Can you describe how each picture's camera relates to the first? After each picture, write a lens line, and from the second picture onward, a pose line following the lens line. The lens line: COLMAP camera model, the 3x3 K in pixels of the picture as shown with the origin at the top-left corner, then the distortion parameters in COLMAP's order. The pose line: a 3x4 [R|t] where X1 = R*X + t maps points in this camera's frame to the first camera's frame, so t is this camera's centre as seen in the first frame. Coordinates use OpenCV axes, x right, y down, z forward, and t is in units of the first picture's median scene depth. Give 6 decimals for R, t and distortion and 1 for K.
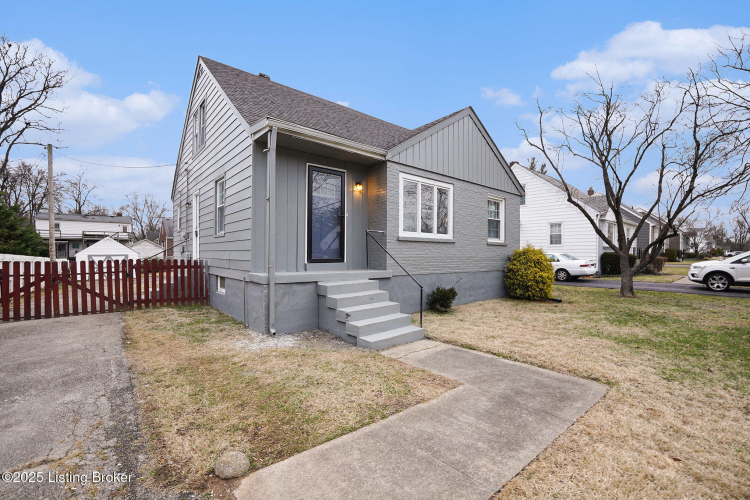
lens RADIAL K [[316.1, 0, 375.0], [0, 316.1, 250.0], [0, 0, 1]] dist [-0.000799, -0.000028]
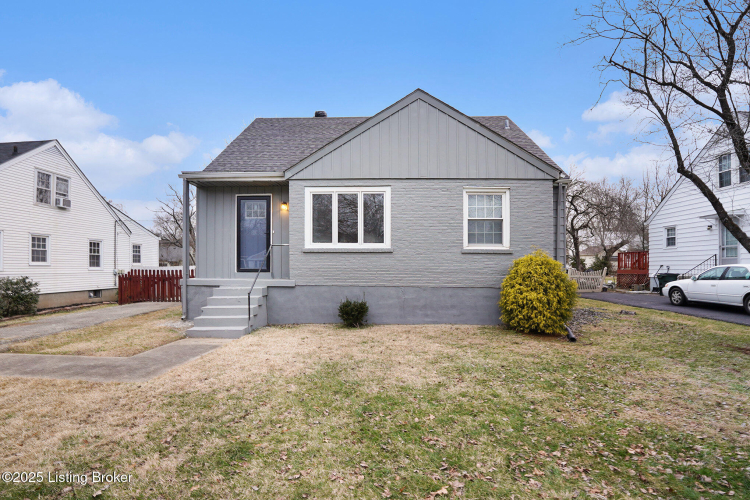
lens RADIAL K [[336.3, 0, 374.8], [0, 336.3, 270.2], [0, 0, 1]] dist [-0.033367, -0.000088]
pose [[0.737960, 0.005079, -0.674826, 0.858828], [0.008205, 0.999830, 0.016497, 0.011208], [0.674795, -0.017711, 0.737793, 0.281620]]
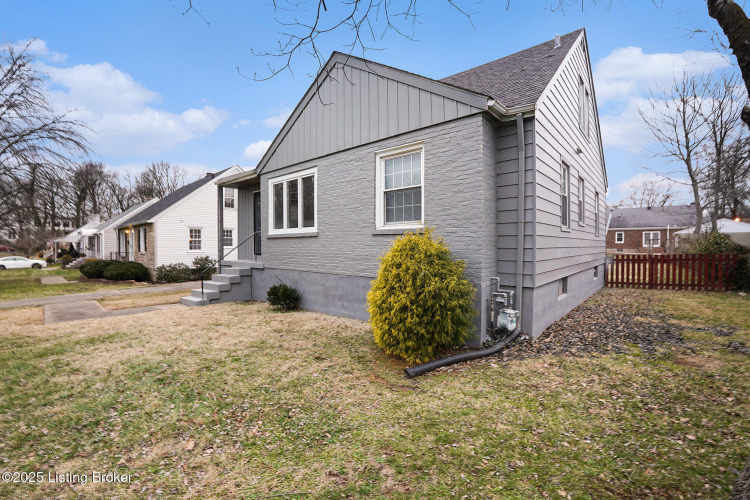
lens RADIAL K [[323.9, 0, 375.0], [0, 323.9, 250.0], [0, 0, 1]] dist [-0.001741, -0.000019]
pose [[0.125211, 0.015997, -0.992001, 1.132802], [0.021538, 0.999591, 0.018838, 0.000661], [0.991896, -0.023725, 0.124815, 1.058631]]
